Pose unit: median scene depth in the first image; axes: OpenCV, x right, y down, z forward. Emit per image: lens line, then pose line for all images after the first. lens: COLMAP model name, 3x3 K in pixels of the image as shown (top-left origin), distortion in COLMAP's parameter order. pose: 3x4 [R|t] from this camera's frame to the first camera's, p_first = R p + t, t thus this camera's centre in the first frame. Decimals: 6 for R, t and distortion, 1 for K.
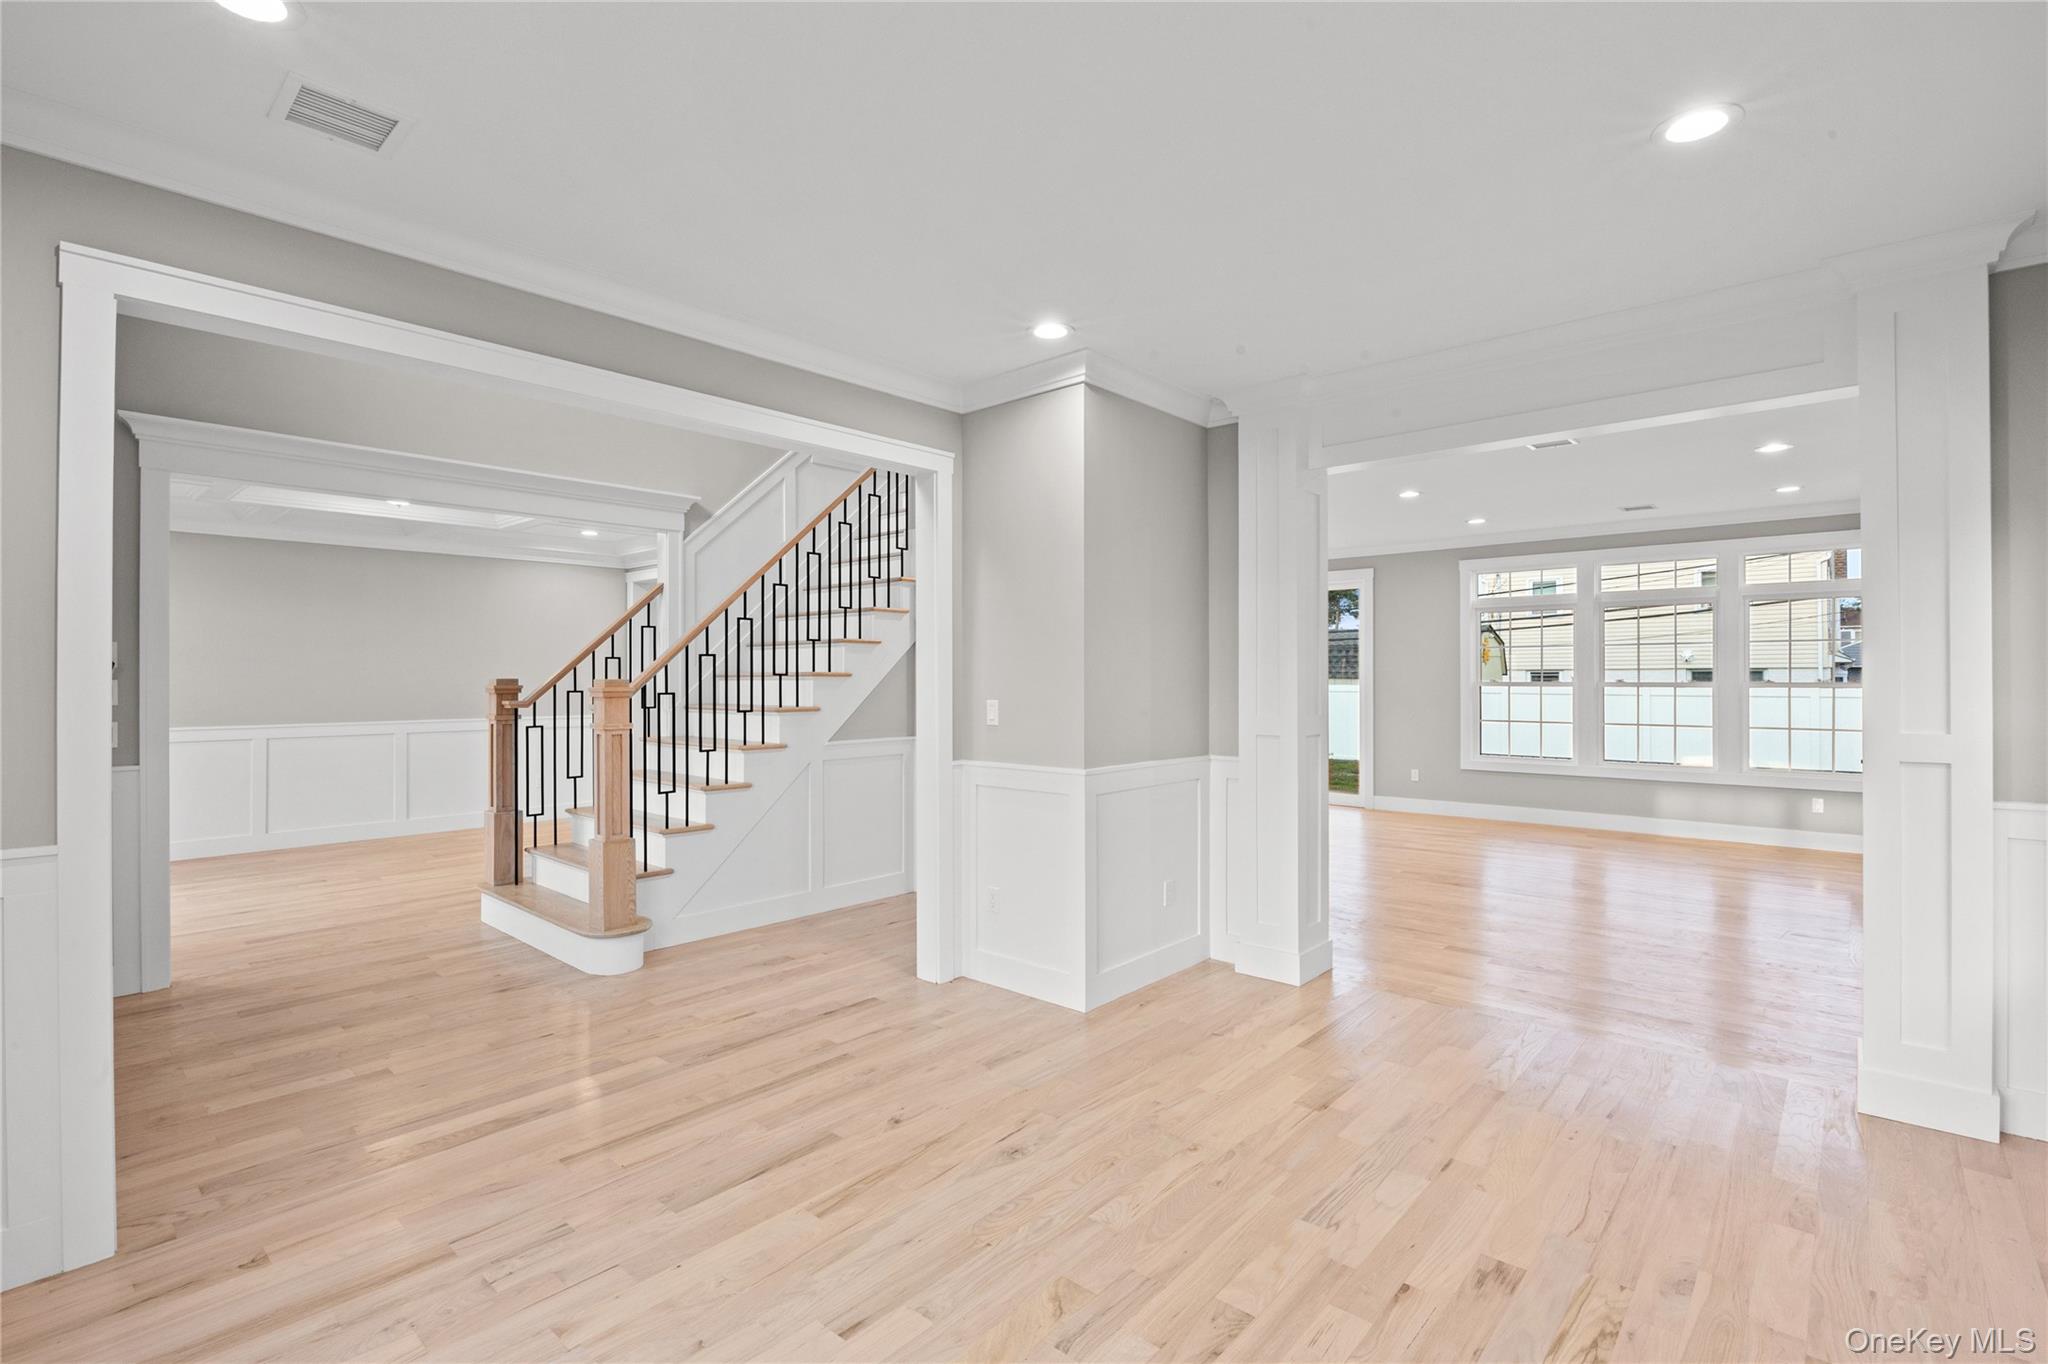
lens RADIAL K [[976.1, 0, 1045.8], [0, 976.1, 675.9], [0, 0, 1]] dist [-0.012891, 0.000458]
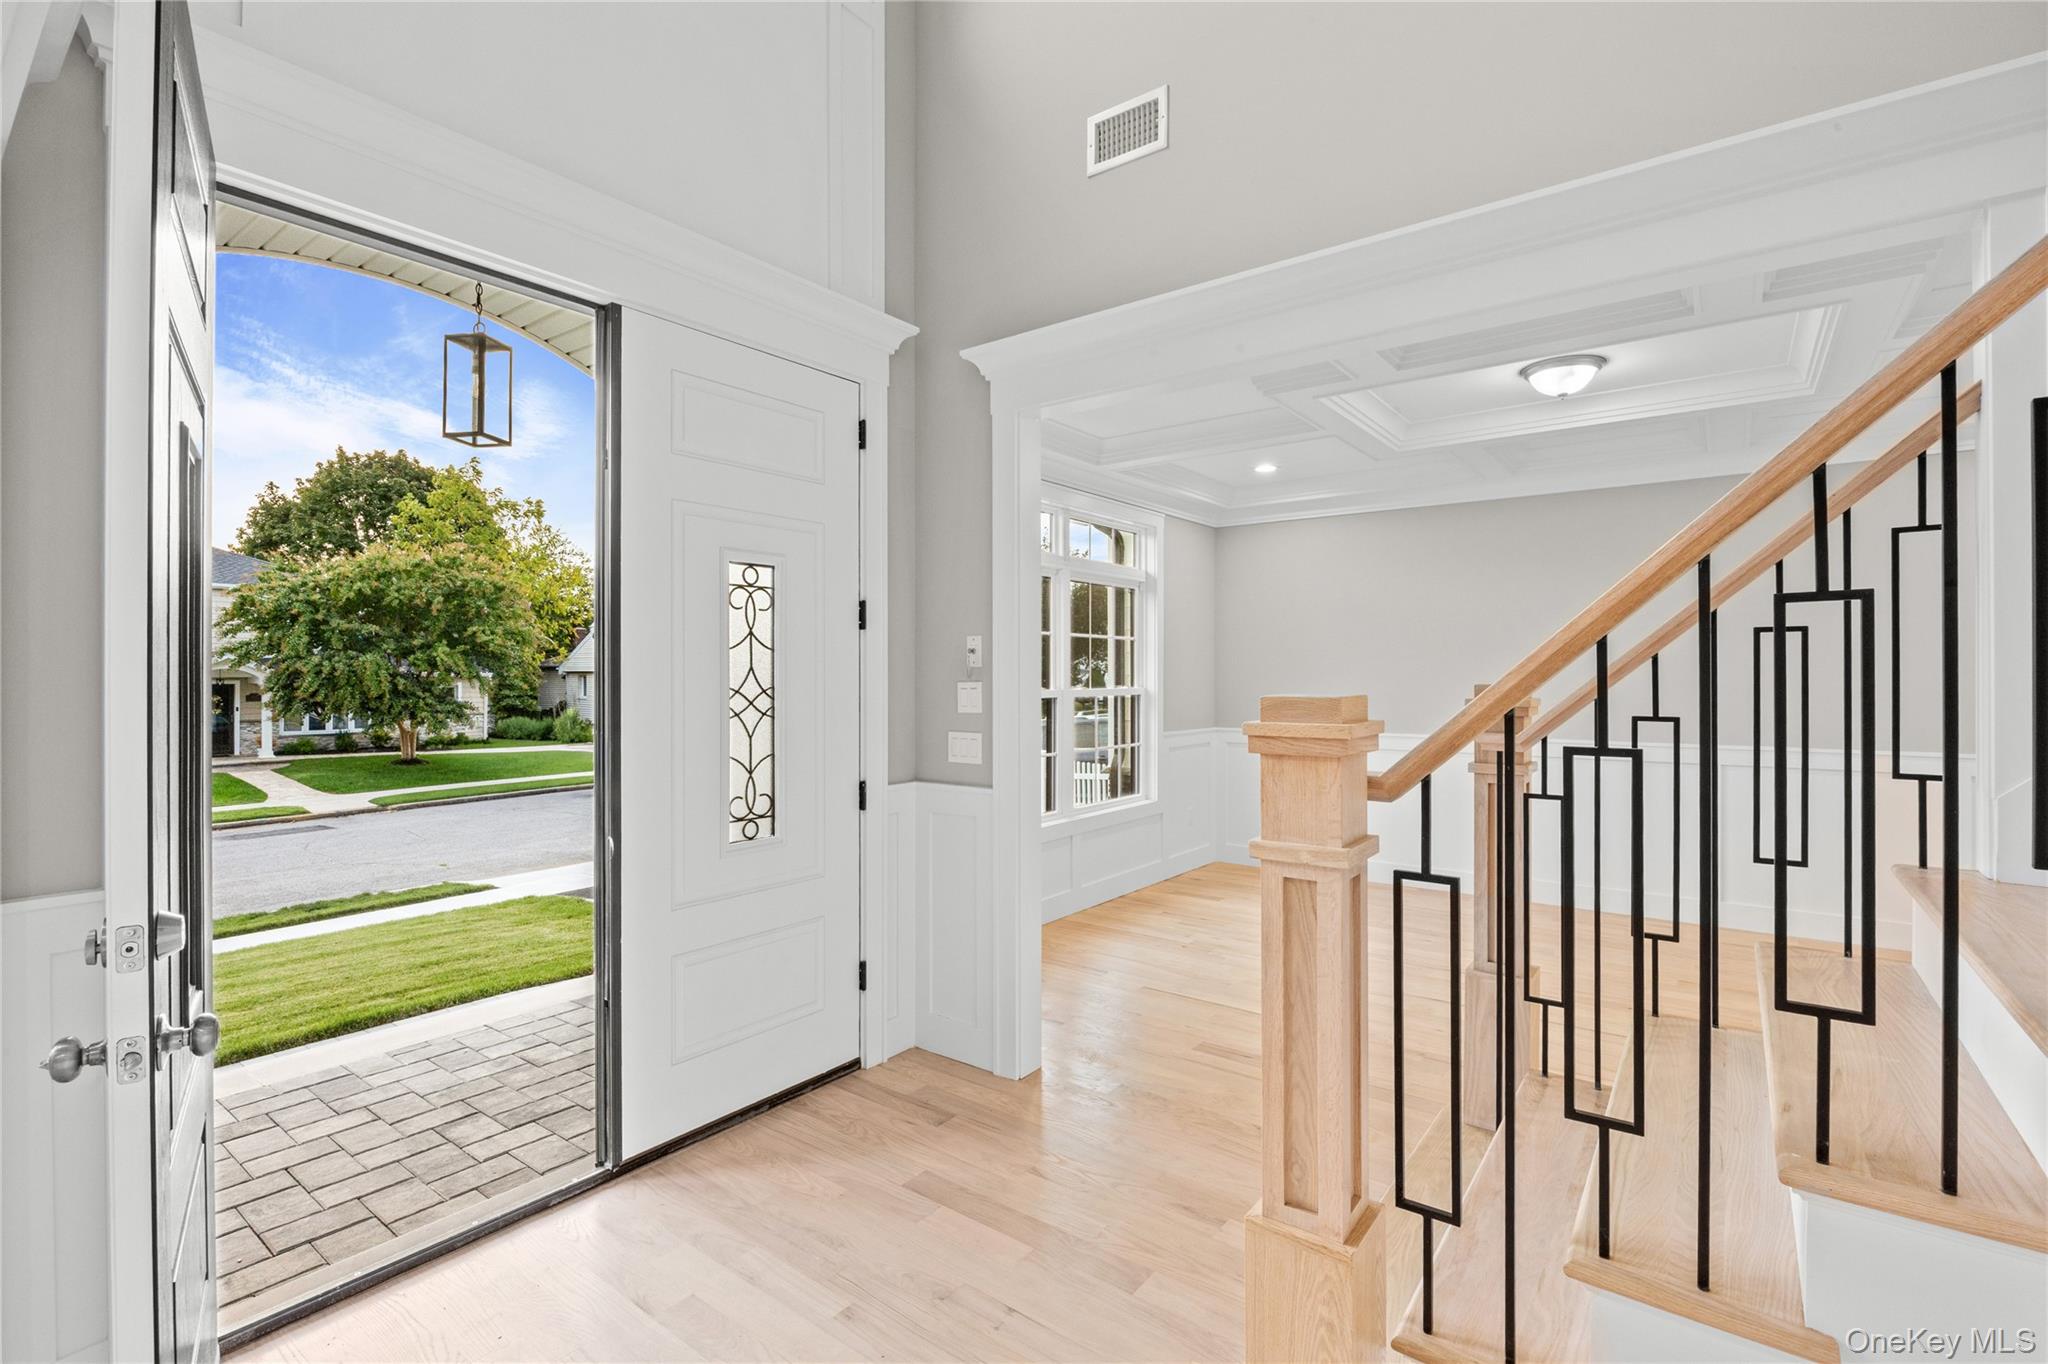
lens RADIAL K [[932.1, 0, 1004.0], [0, 932.1, 670.9], [0, 0, 1]] dist [-0.015907, -0.000673]
pose [[0.058899, -0.000351, -0.998264, -0.134202], [0.000548, 1.000000, -0.000319, -0.003631], [0.998264, -0.000528, 0.058899, 0.753703]]
